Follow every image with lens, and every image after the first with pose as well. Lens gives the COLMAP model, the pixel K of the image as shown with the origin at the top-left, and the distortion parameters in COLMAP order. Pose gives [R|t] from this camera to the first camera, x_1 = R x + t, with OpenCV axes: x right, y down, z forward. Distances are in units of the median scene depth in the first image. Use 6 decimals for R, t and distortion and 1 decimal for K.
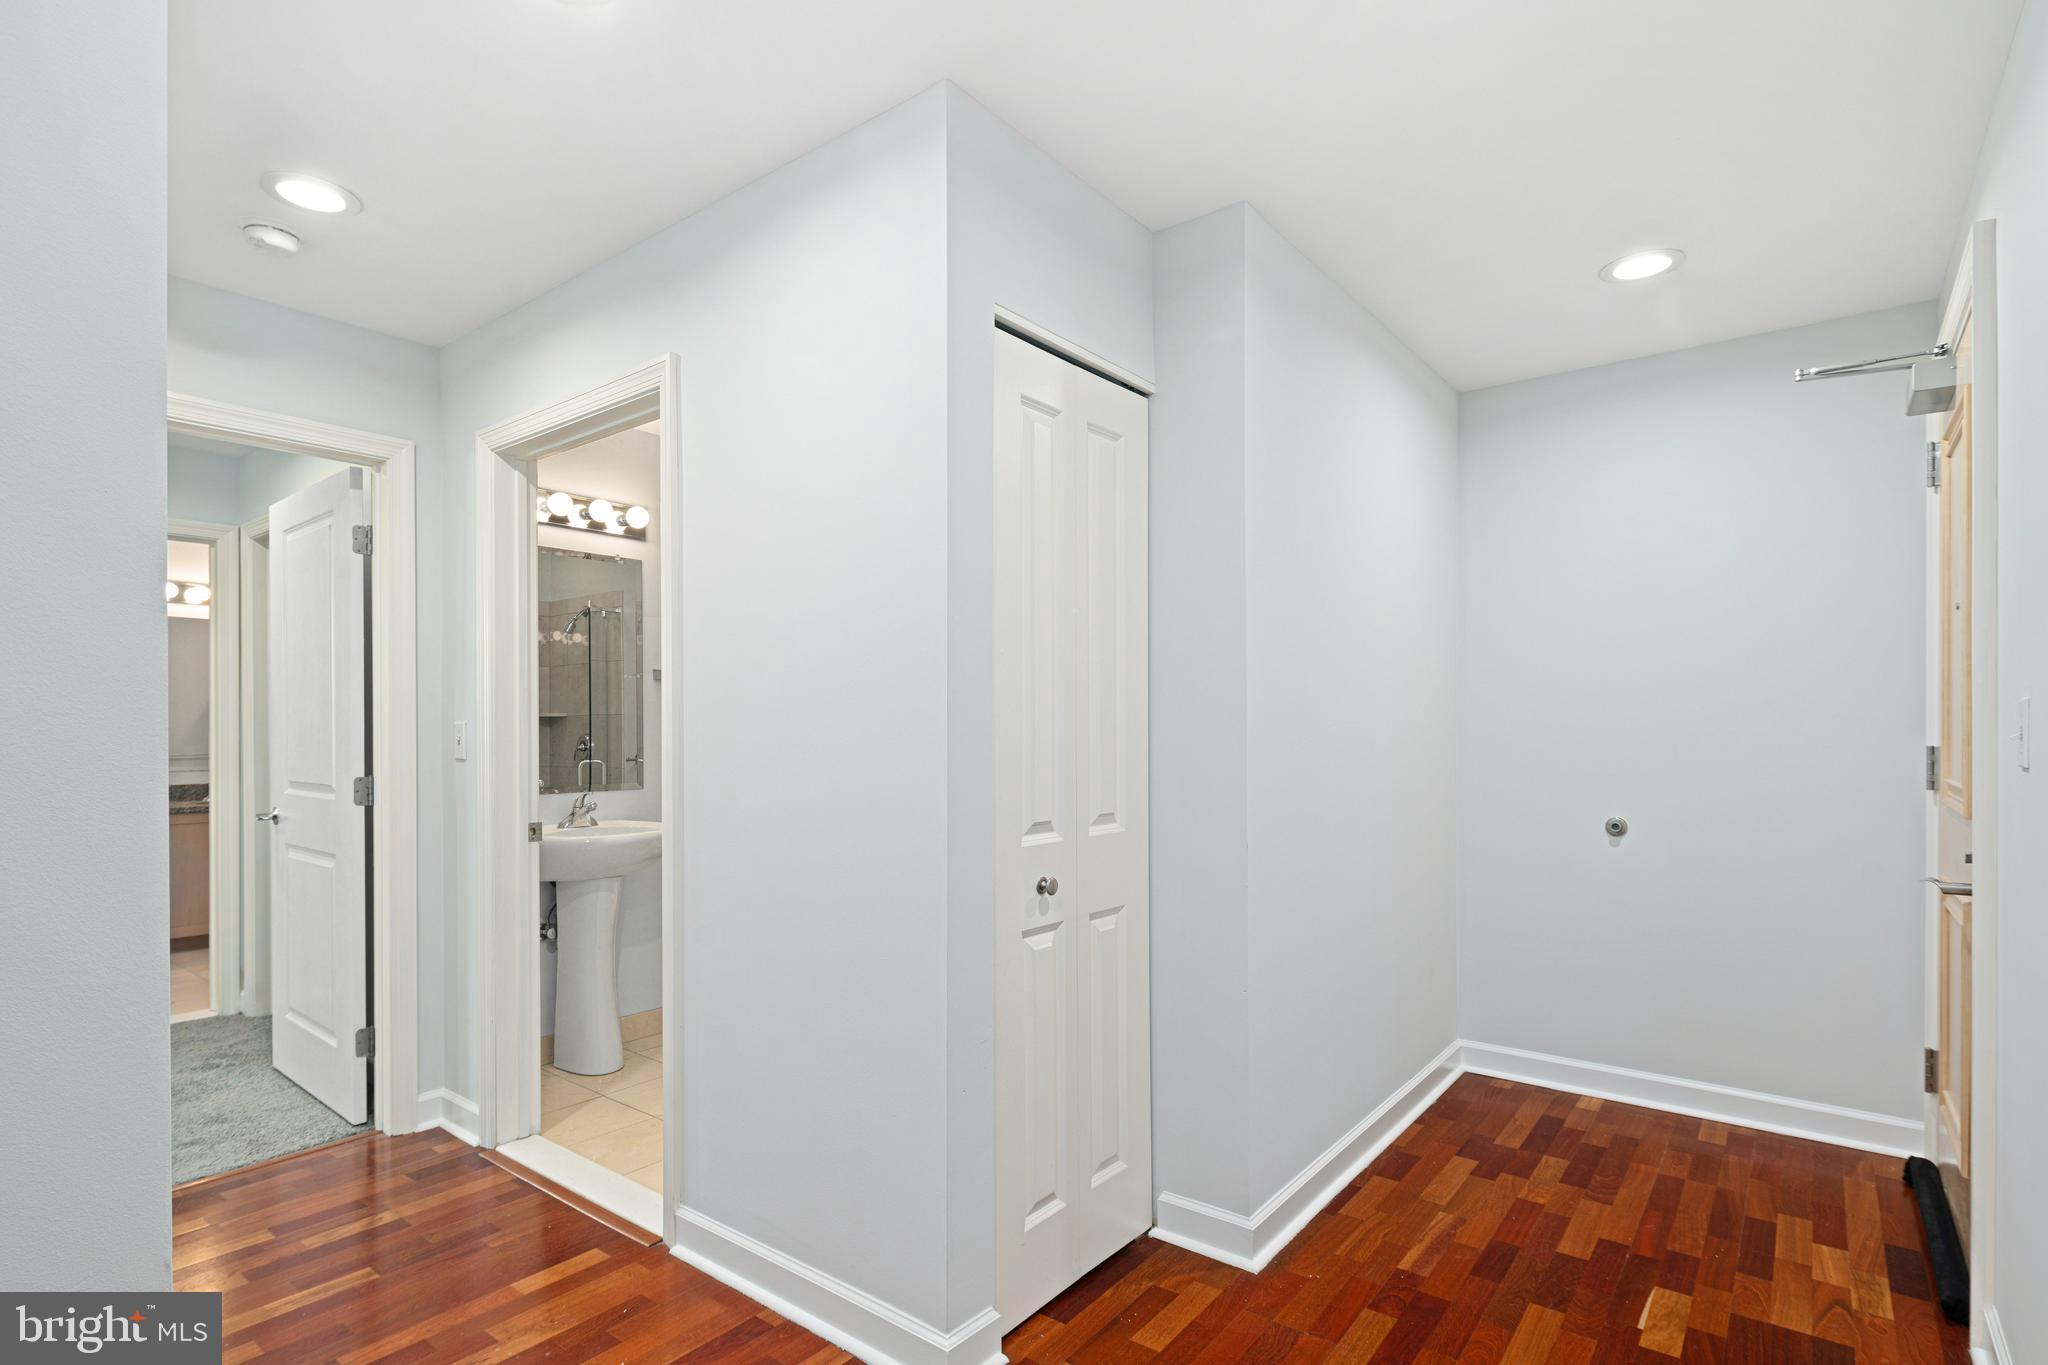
lens RADIAL K [[1010.3, 0, 1022.1], [0, 1010.3, 711.3], [0, 0, 1]] dist [0.002785, 0.000194]
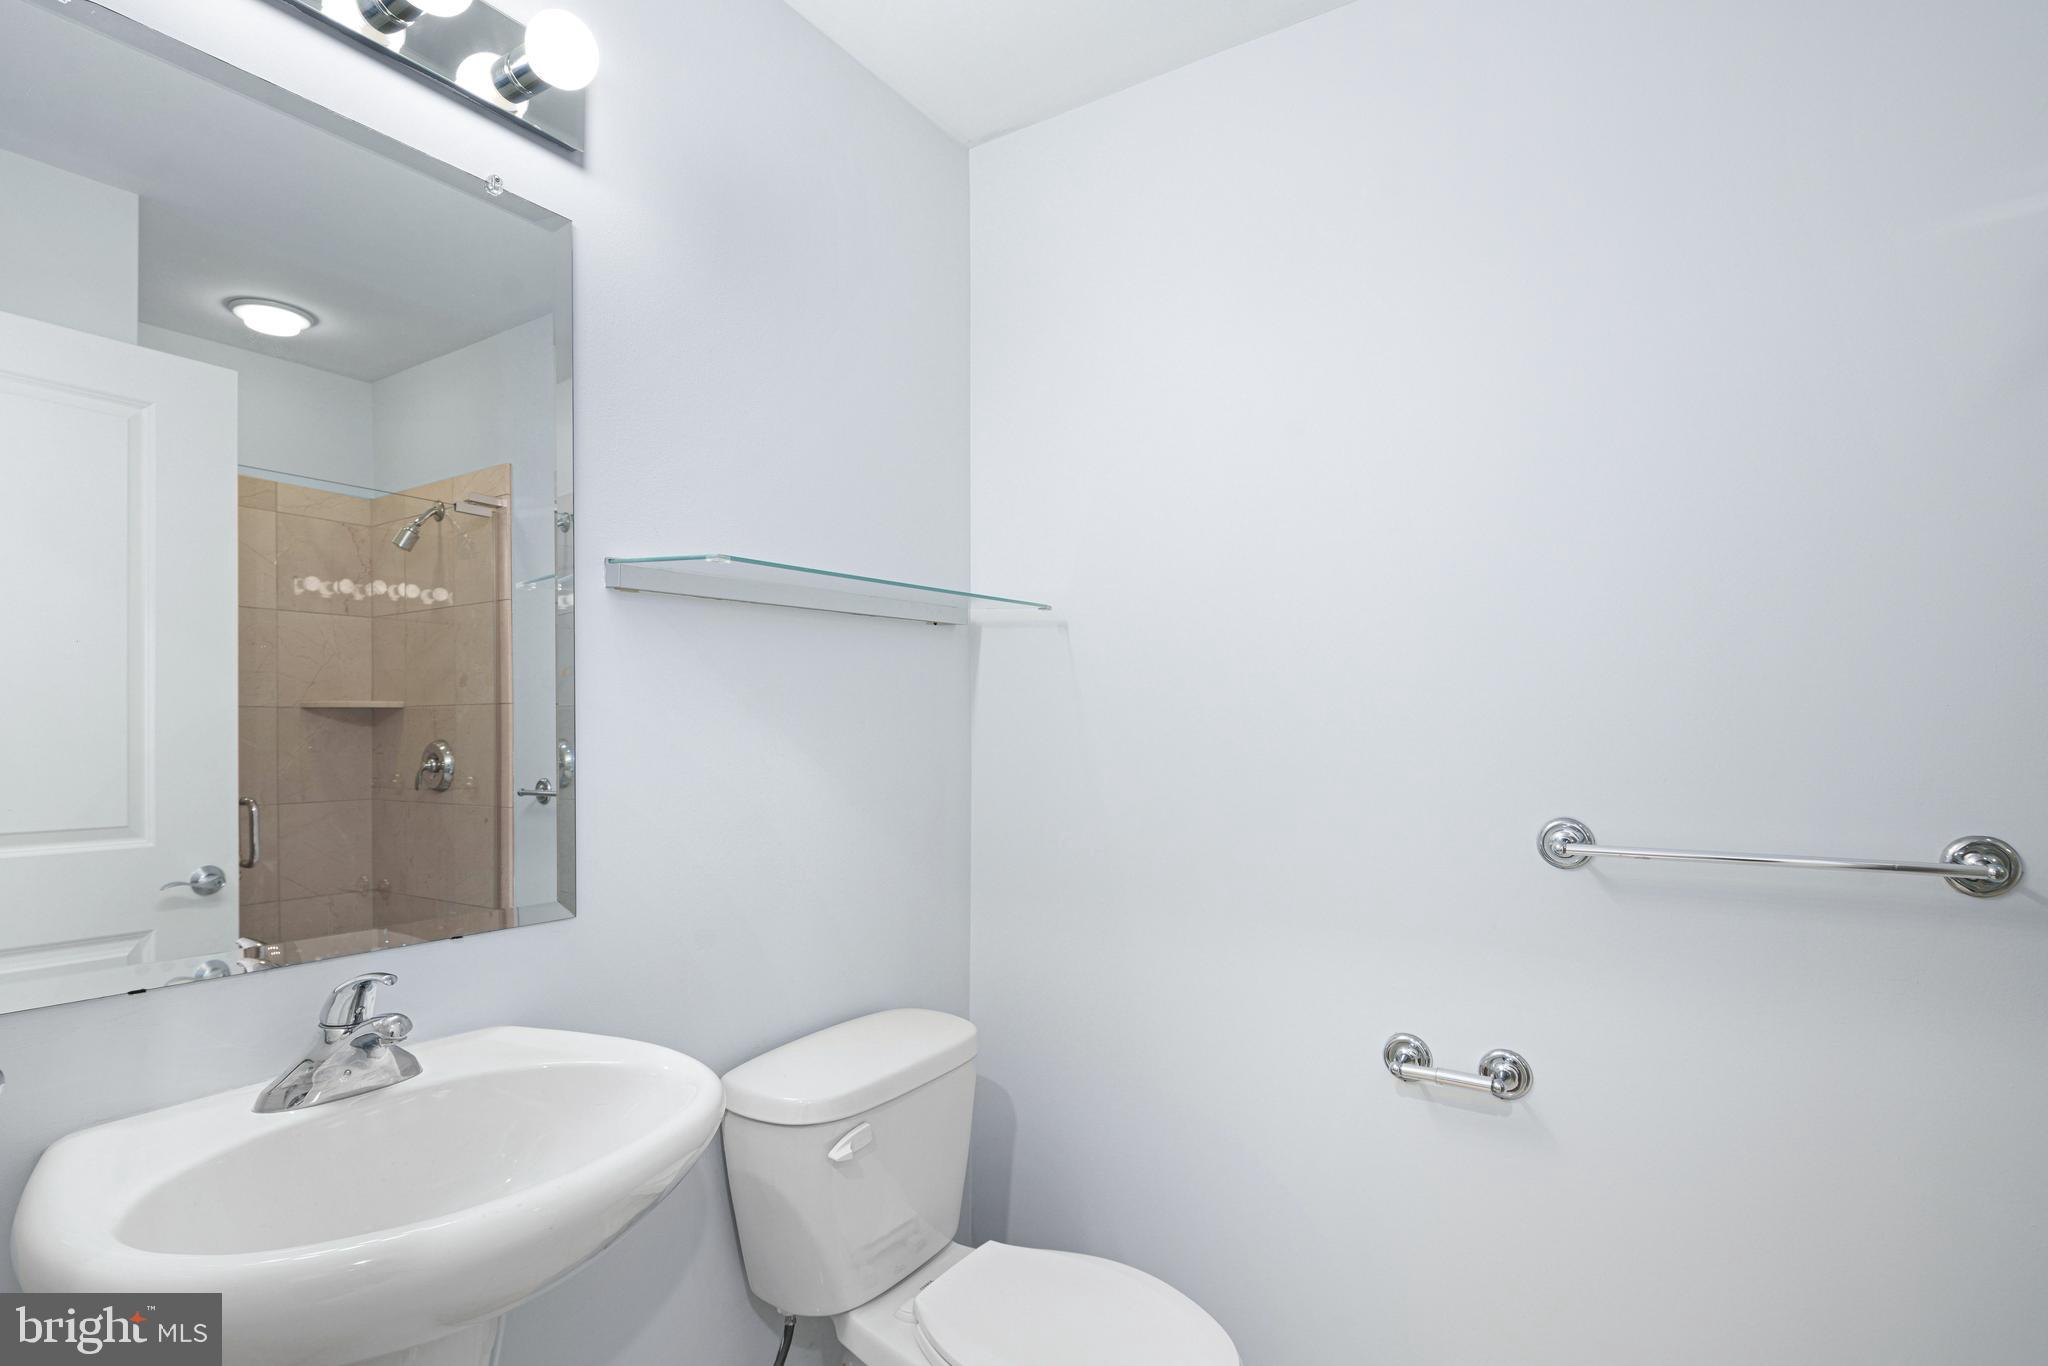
lens RADIAL K [[1010.3, 0, 1022.1], [0, 1010.3, 711.8], [0, 0, 1]] dist [0.002785, 0.000194]
pose [[0.995652, 0.001112, 0.093148, -0.201172], [-0.001502, 0.999990, 0.004112, 0.005838], [-0.093142, -0.004234, 0.995644, 0.507171]]
